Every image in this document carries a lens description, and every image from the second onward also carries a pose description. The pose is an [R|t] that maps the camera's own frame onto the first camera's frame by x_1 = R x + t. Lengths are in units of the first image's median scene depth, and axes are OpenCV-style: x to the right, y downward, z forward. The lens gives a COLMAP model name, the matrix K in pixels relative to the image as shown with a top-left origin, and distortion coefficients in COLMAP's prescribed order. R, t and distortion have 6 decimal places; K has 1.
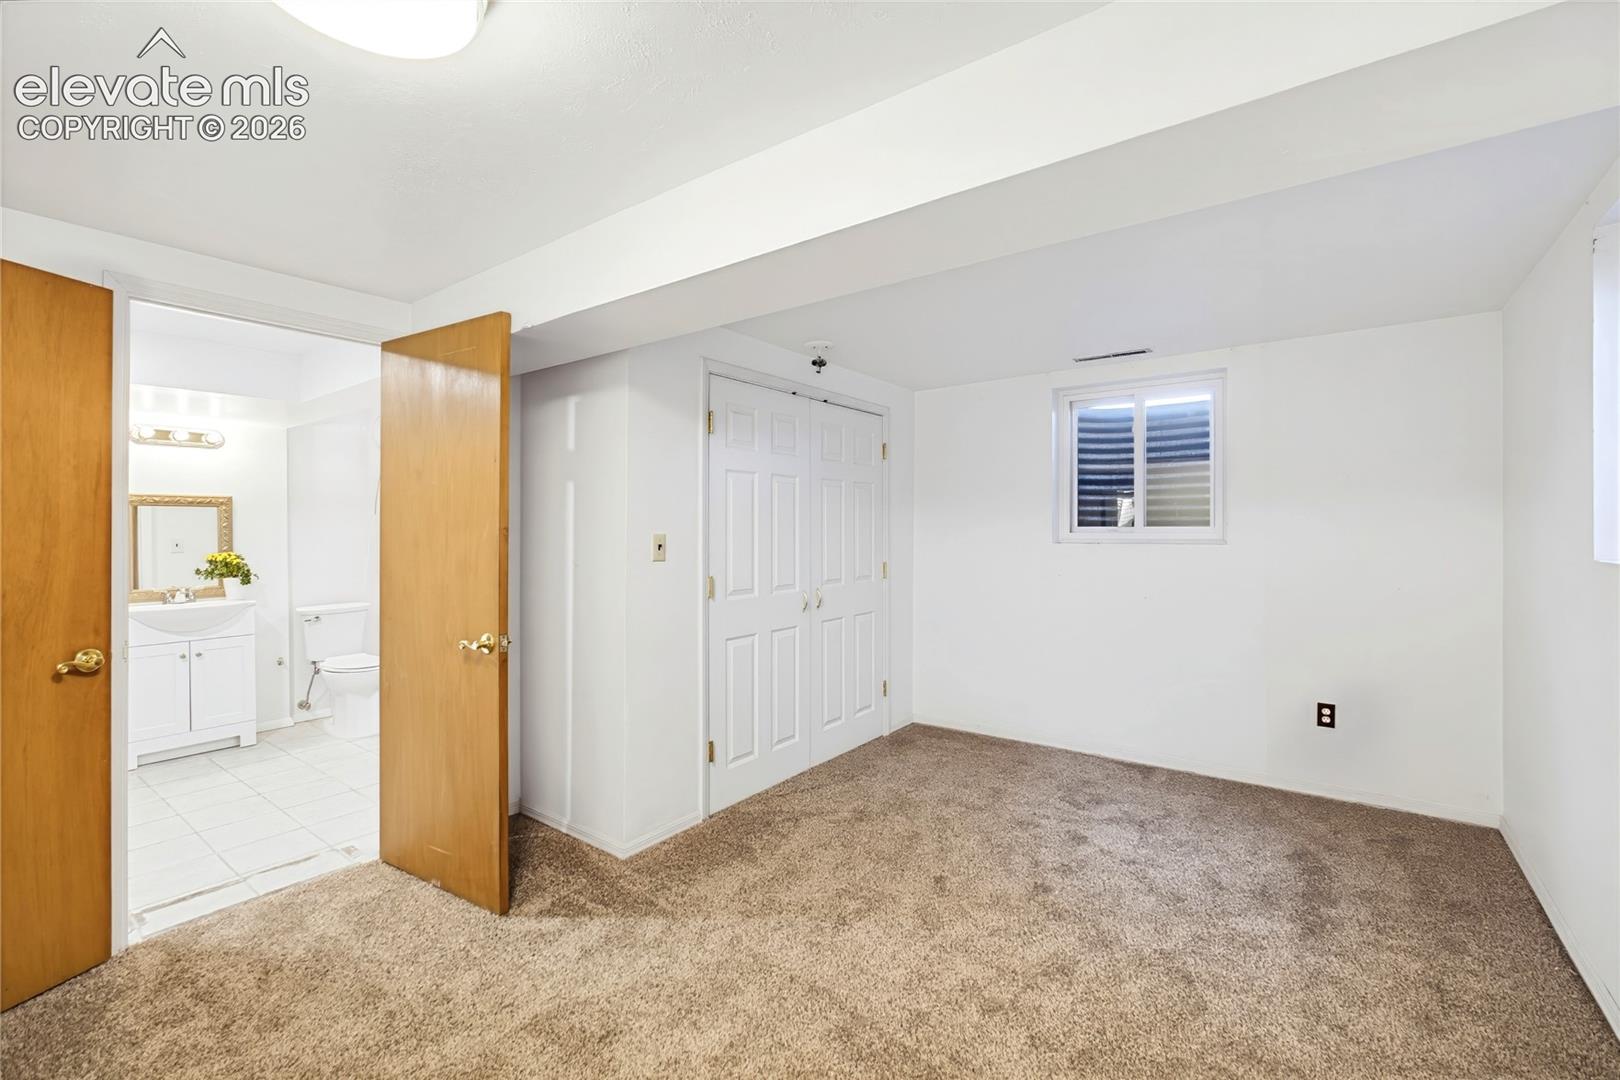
lens RADIAL K [[690.9, 0, 805.9], [0, 690.9, 530.3], [0, 0, 1]] dist [-0.011200, 0.001685]
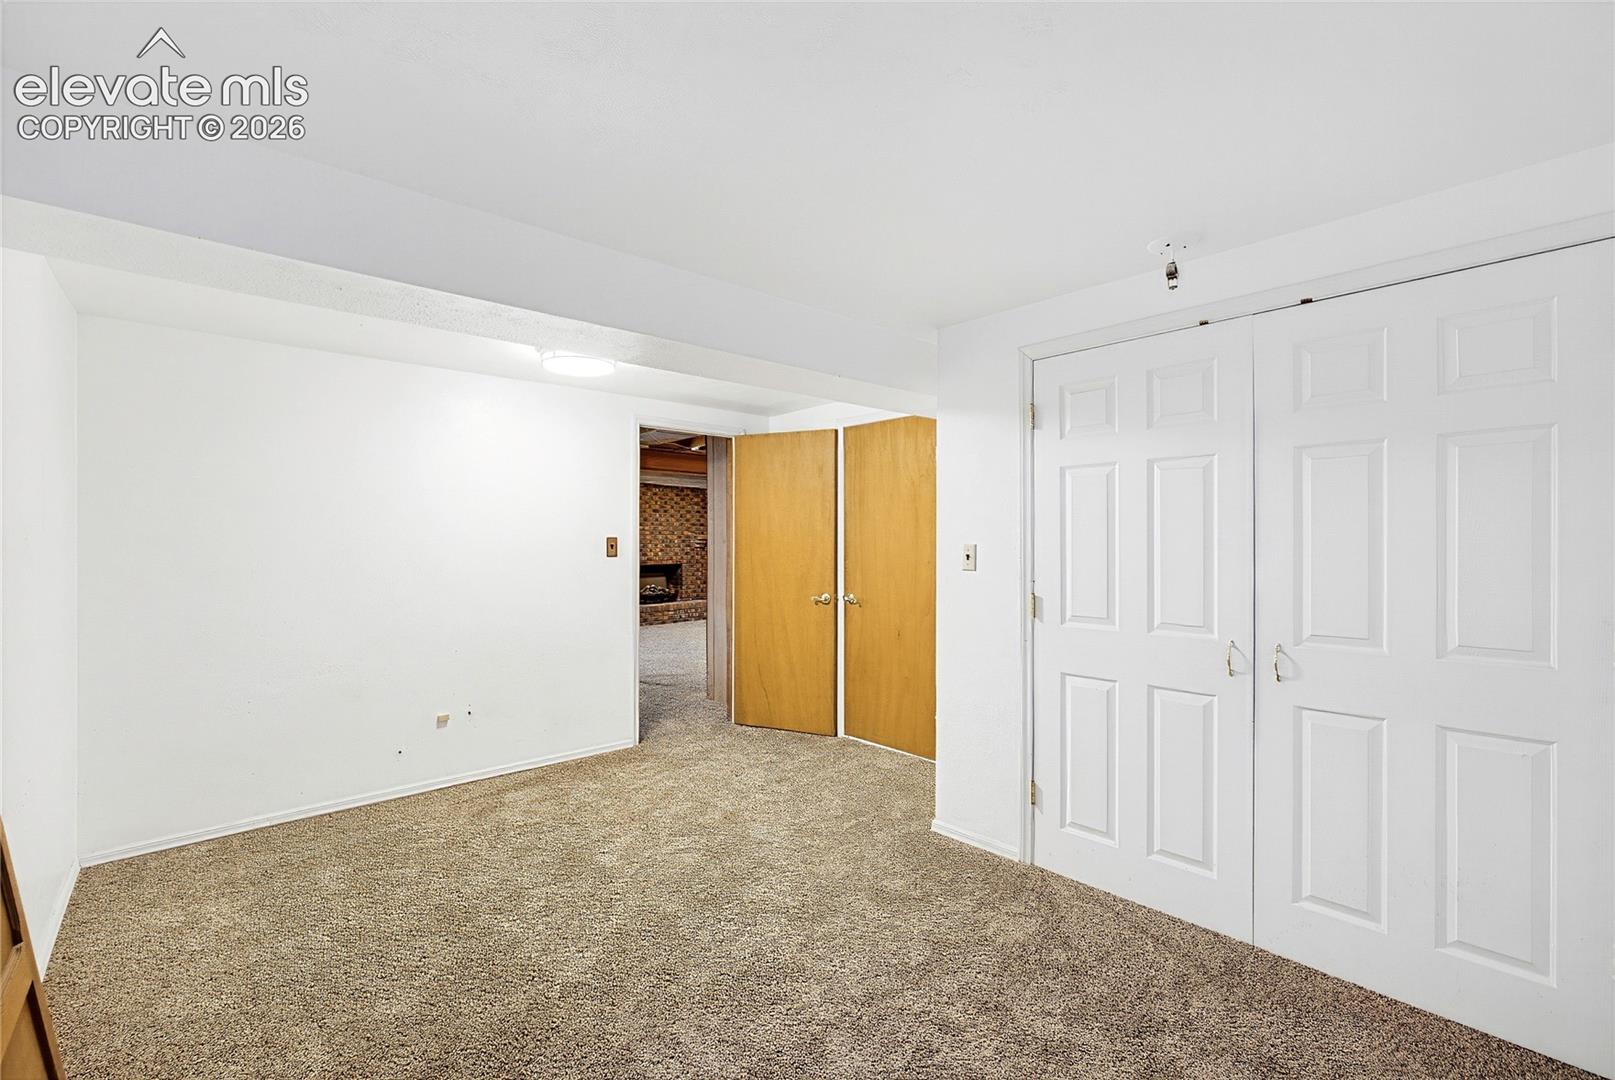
lens RADIAL K [[688.7, 0, 803.4], [0, 688.7, 530.3], [0, 0, 1]] dist [-0.011200, 0.001685]
pose [[-0.178750, -0.002960, -0.983890, 0.750493], [0.012872, 0.999903, -0.005347, -0.011502], [0.983810, -0.013620, -0.178694, 0.849522]]
